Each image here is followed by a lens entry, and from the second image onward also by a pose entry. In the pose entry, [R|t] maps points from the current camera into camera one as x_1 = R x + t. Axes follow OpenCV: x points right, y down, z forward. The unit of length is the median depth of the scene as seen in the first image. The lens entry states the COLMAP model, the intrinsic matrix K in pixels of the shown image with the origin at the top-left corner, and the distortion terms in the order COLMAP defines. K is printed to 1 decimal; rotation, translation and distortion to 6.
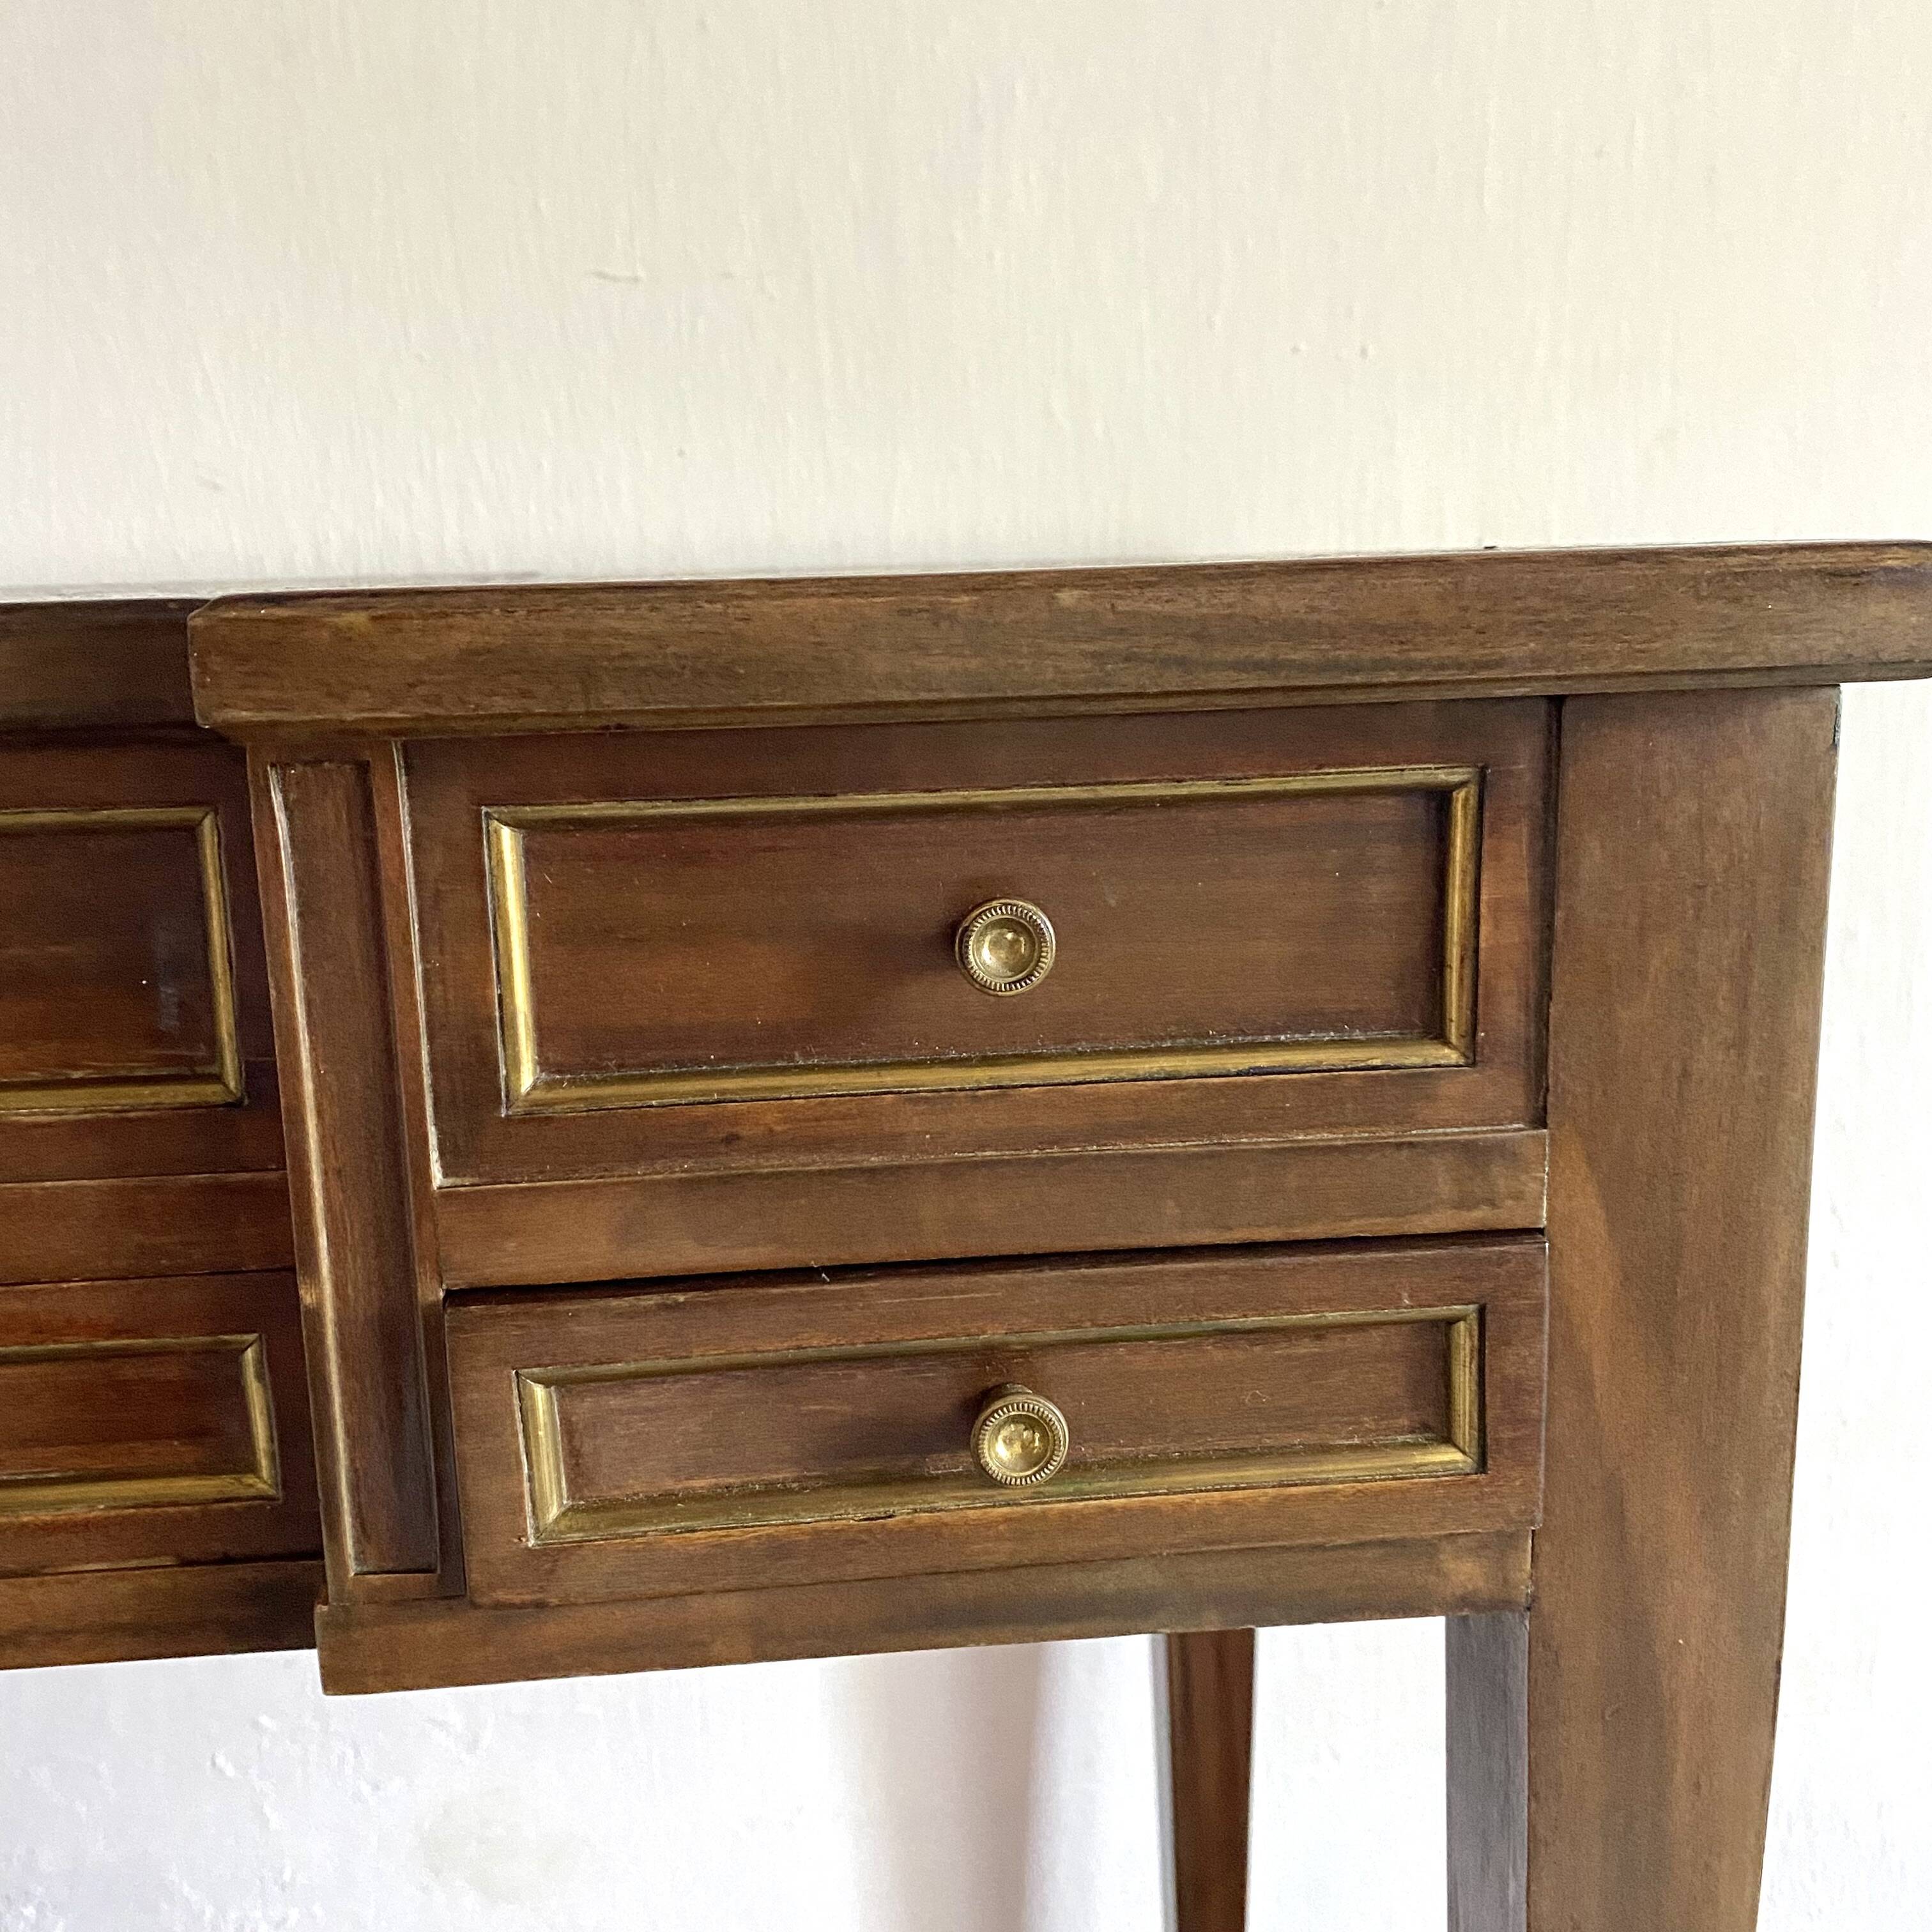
lens RADIAL K [[1973.6, 0, 965.5], [0, 1973.6, 973.6], [0, 0, 1]] dist [0.019561, -0.038569]
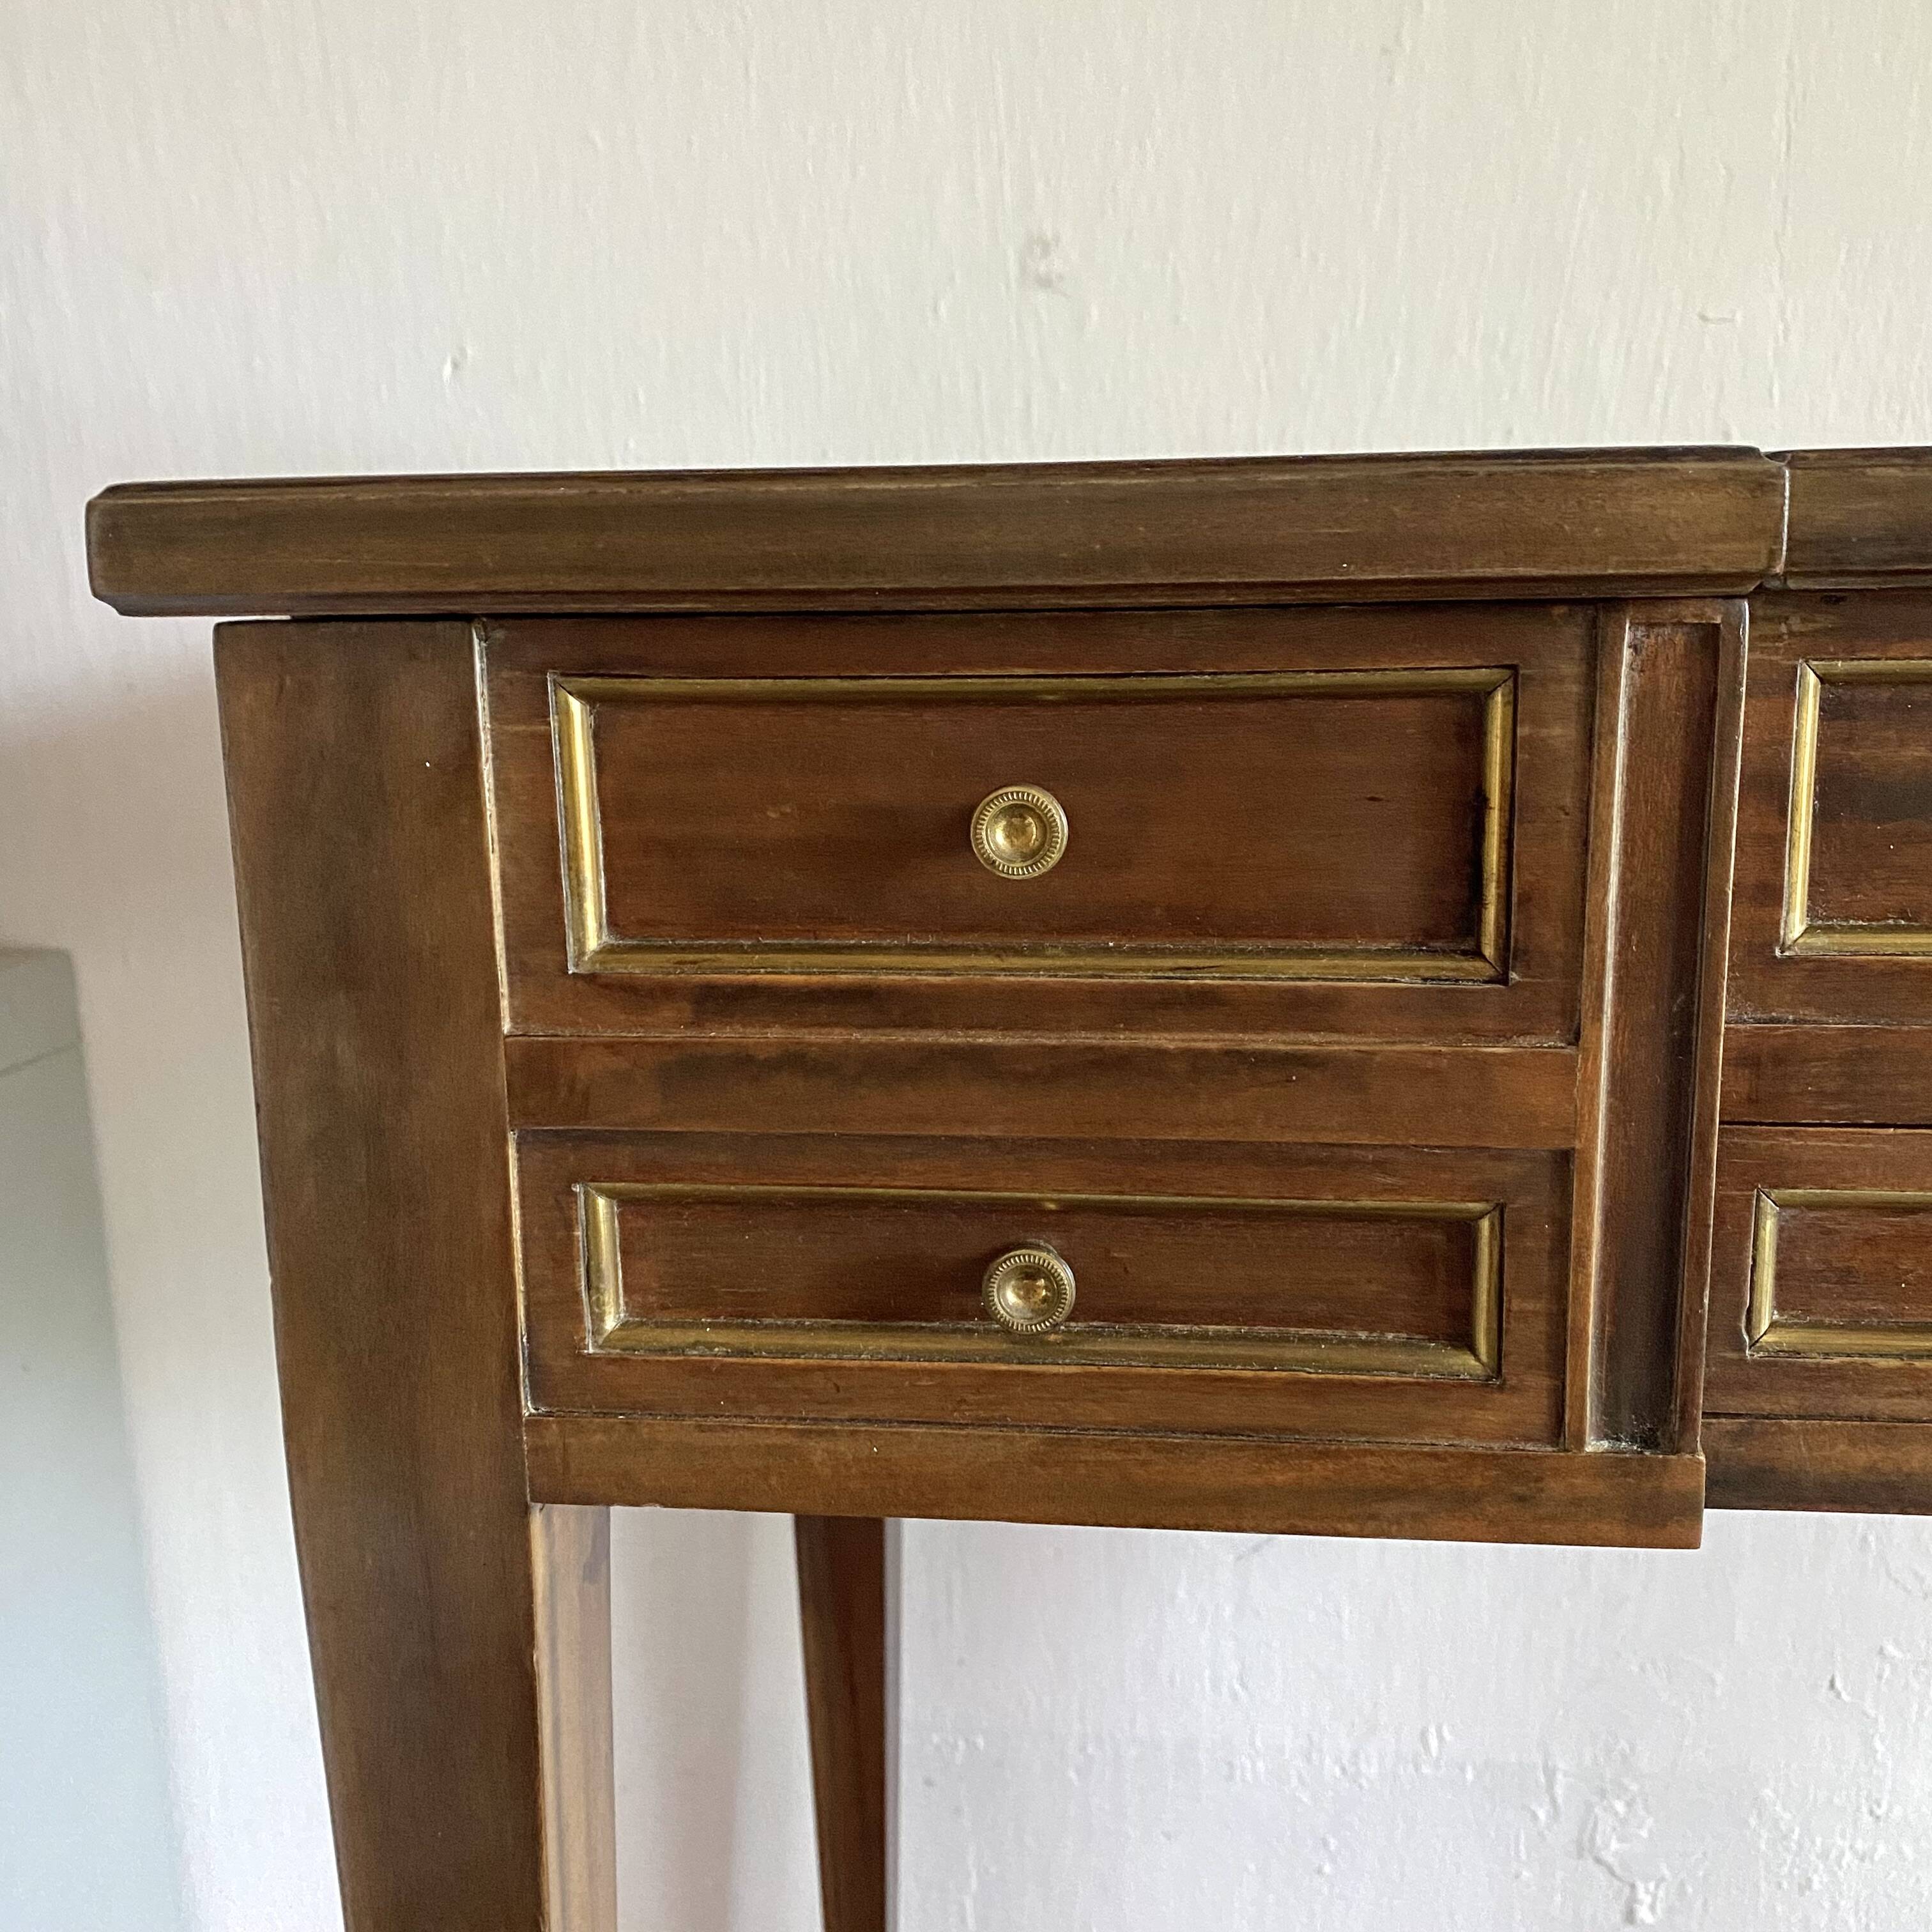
lens RADIAL K [[1979.9, 0, 973.2], [0, 1979.9, 961.7], [0, 0, 1]] dist [0.008486, 0.000015]
pose [[0.975328, 0.054190, -0.214008, -1.508056], [-0.053367, 0.998529, 0.009623, 0.124809], [0.214215, 0.002035, 0.976784, -0.163871]]
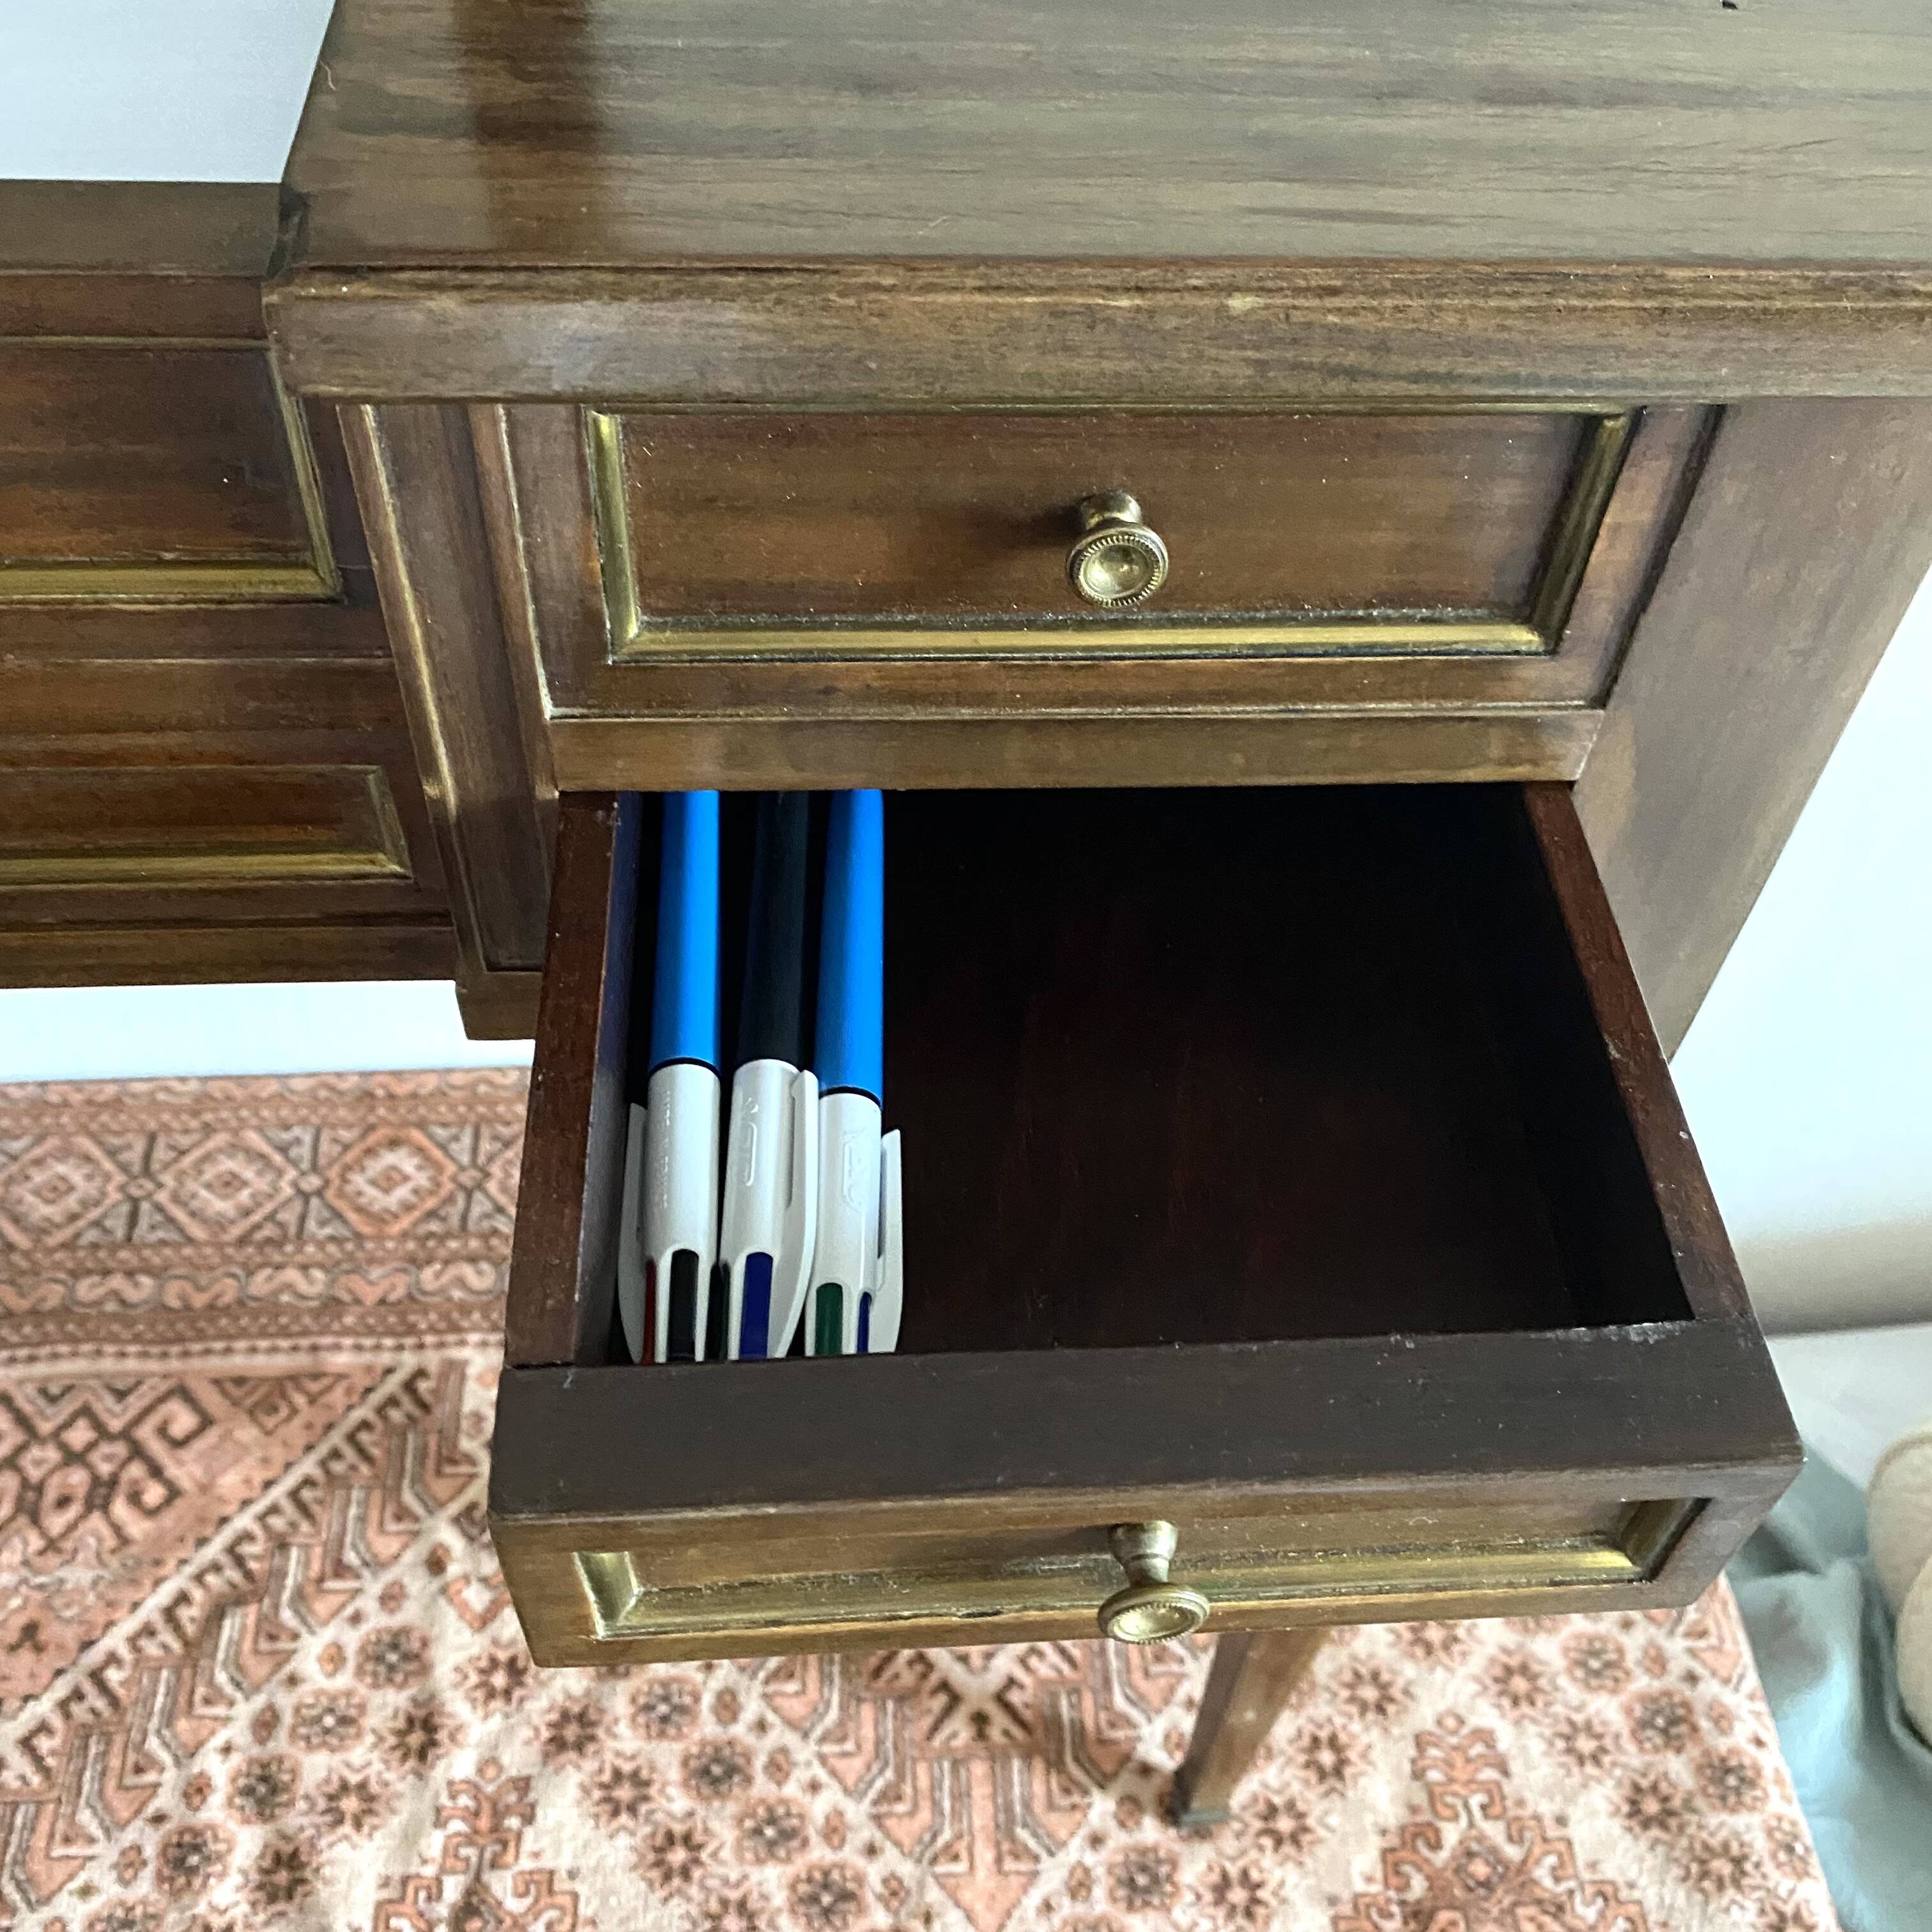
lens RADIAL K [[1986.6, 0, 1004.4], [0, 1986.6, 929.3], [0, 0, 1]] dist [0.000031, 0.003237]
pose [[0.996171, 0.064735, 0.058760, -0.079120], [-0.087142, 0.789431, 0.607622, -0.448055], [-0.007053, -0.610416, 0.792050, 0.095325]]
